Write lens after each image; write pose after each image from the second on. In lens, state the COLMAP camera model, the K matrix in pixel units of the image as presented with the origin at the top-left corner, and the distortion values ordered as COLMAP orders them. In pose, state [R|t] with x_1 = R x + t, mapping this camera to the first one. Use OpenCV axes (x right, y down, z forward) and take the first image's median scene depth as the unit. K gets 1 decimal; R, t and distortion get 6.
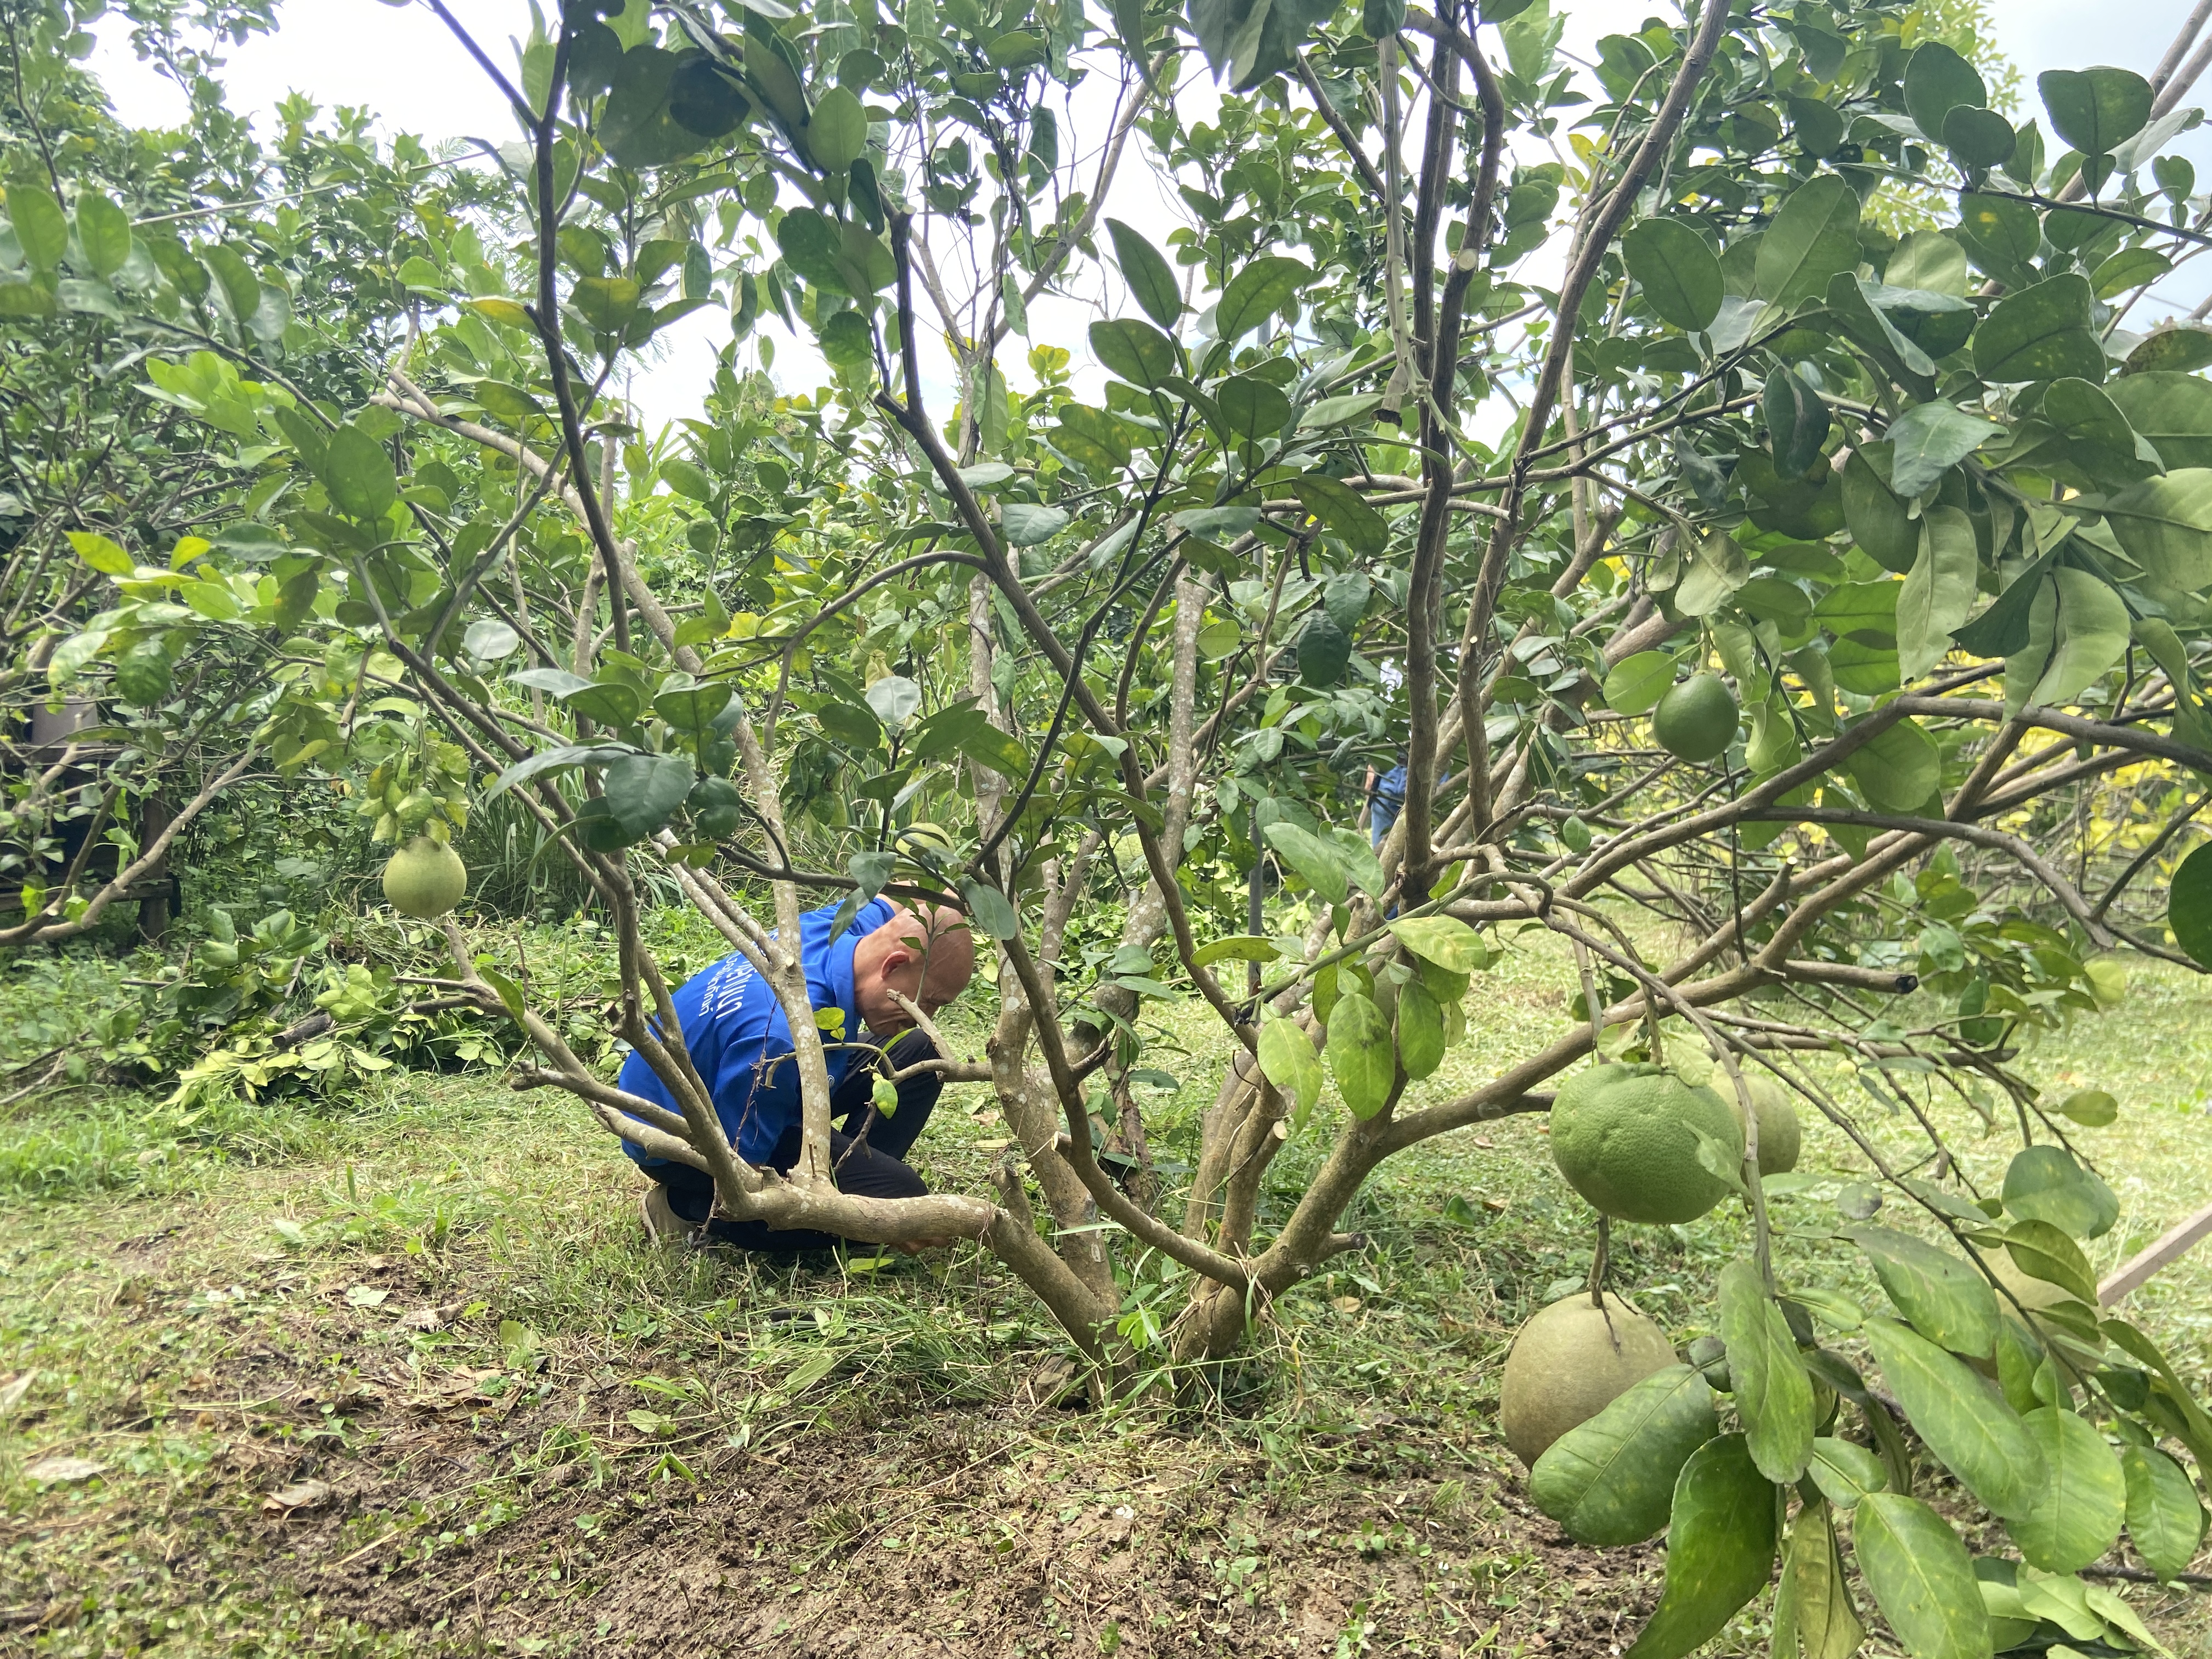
lens RADIAL K [[1729.4, 0, 1106.0], [0, 1729.4, 829.5], [0, 0, 1]] dist [0.094040, 0.001282]
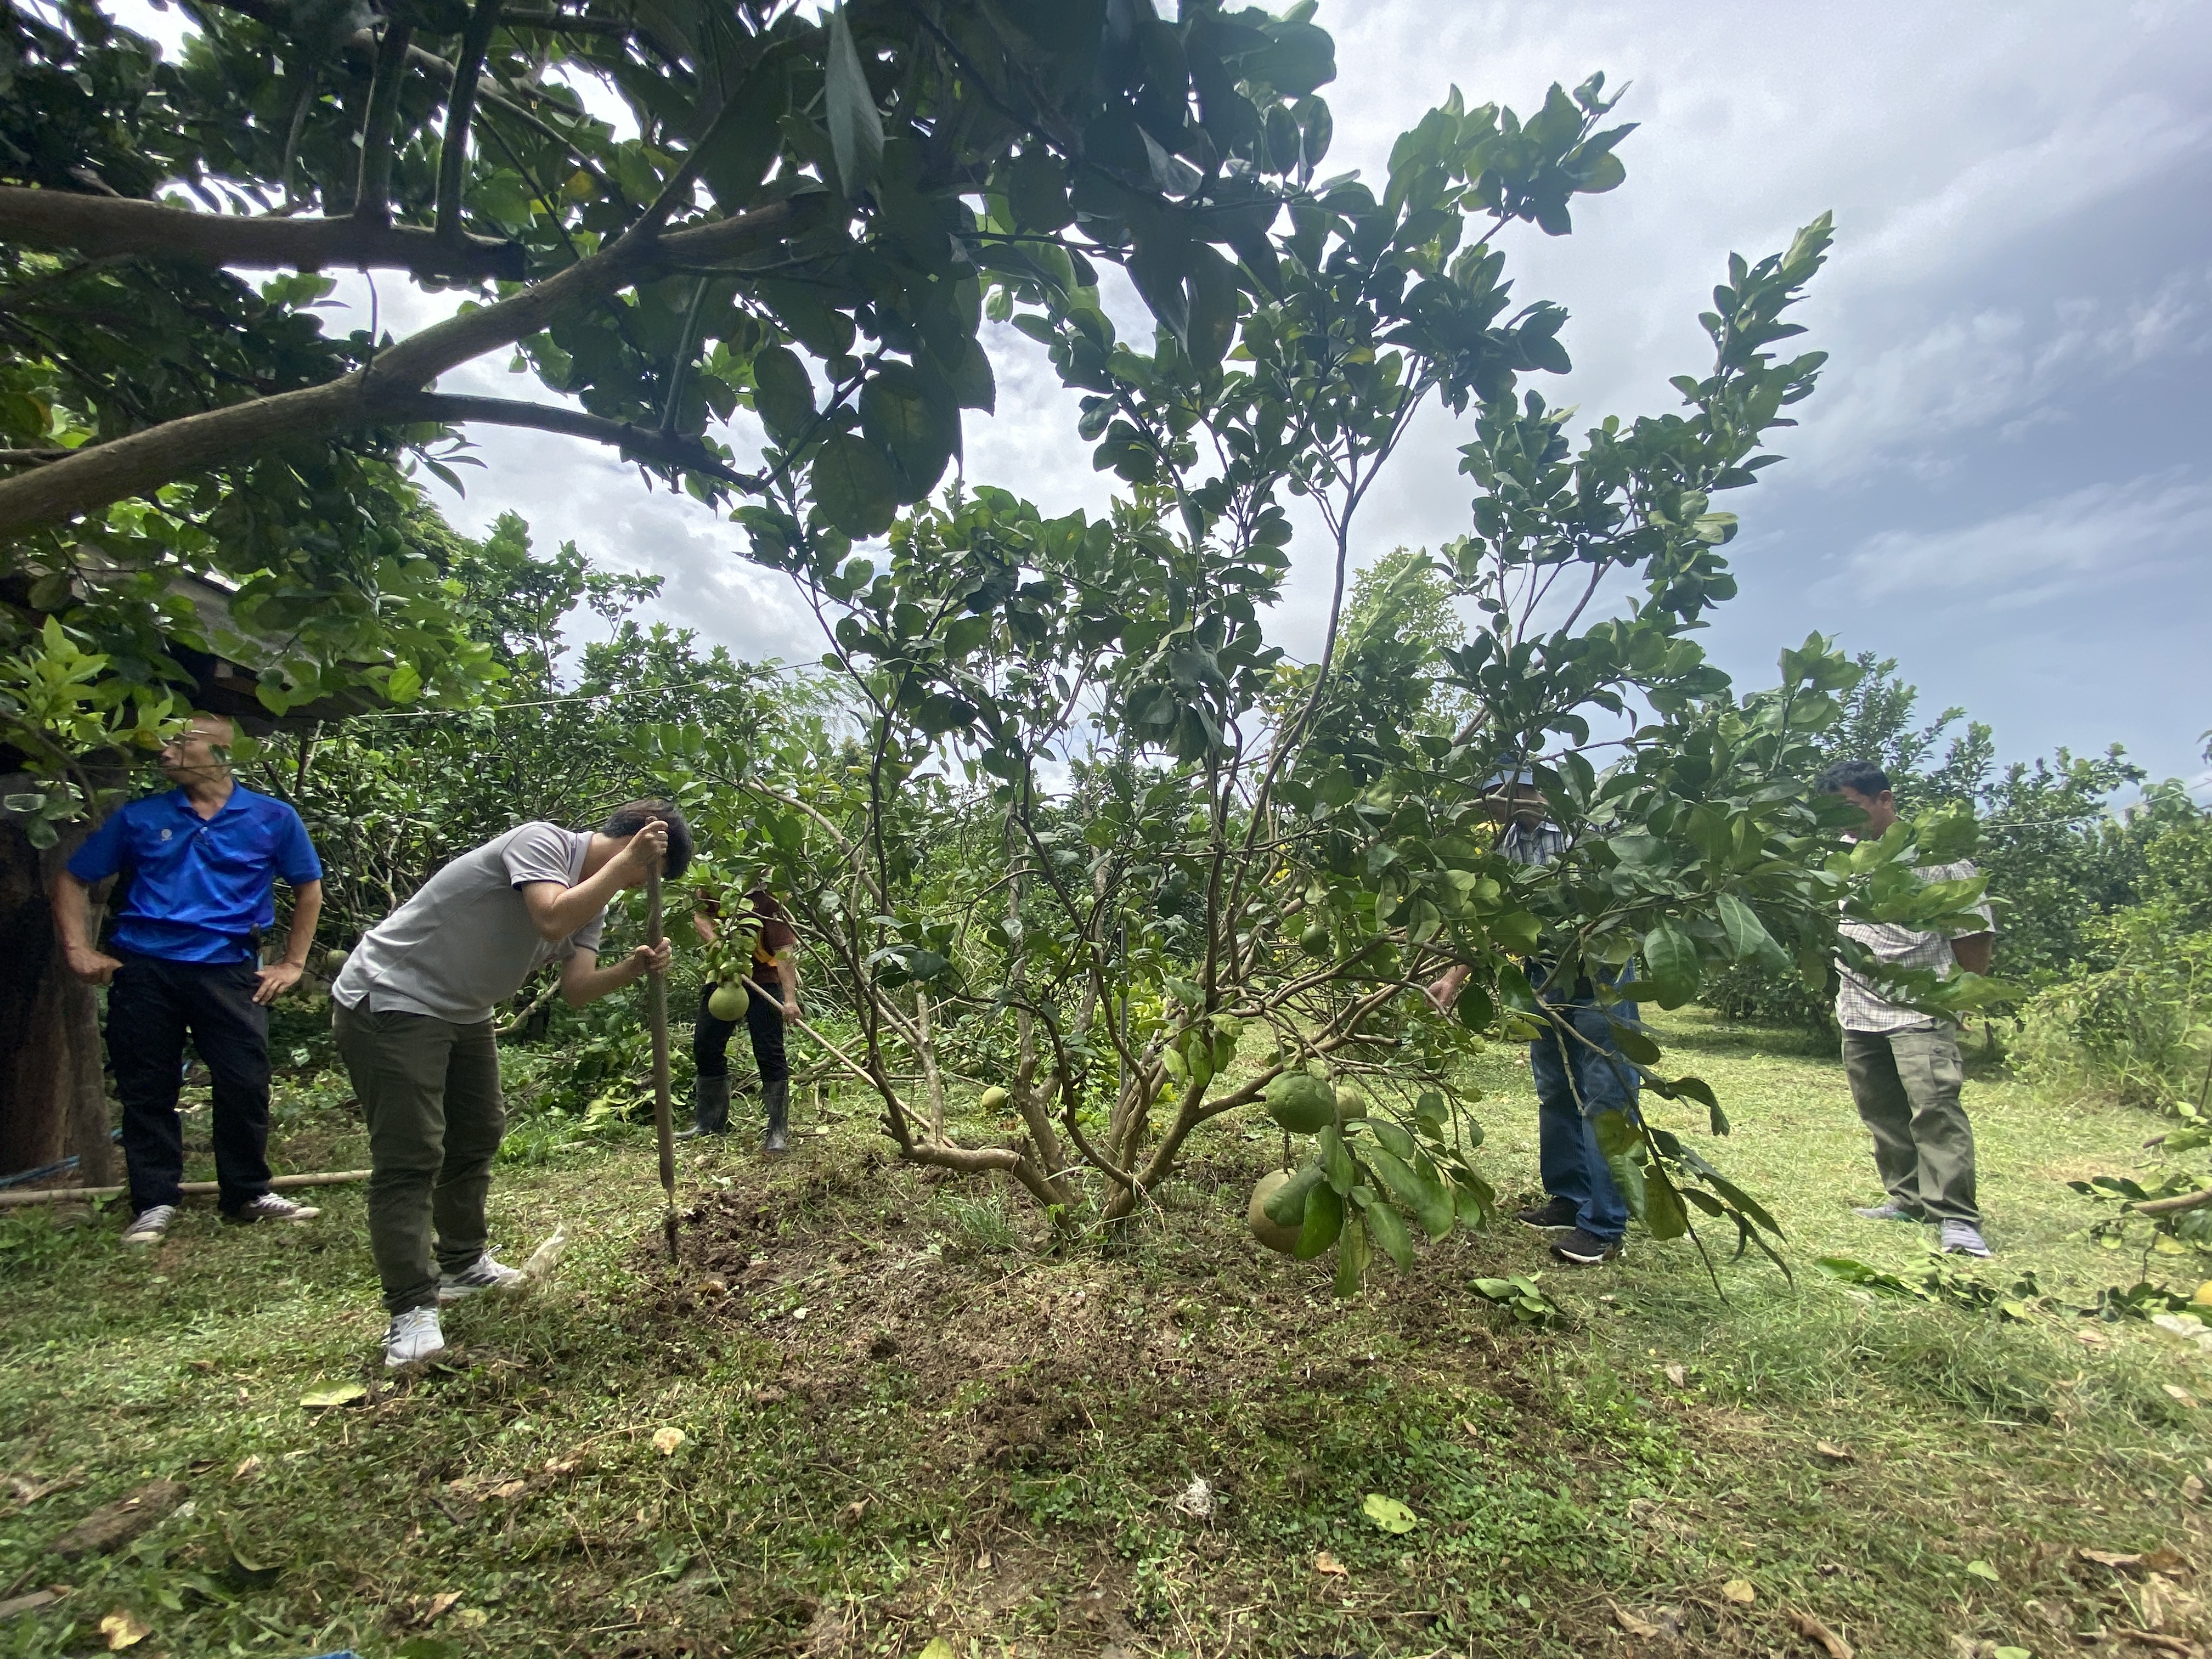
lens RADIAL K [[923.9, 0, 1106.0], [0, 923.9, 829.5], [0, 0, 1]] dist [0.087393, 0.000001]
pose [[0.996137, 0.020740, 0.085333, -0.076014], [-0.006894, 0.987181, -0.159458, 0.000384], [-0.087546, 0.158254, 0.983510, -0.282356]]
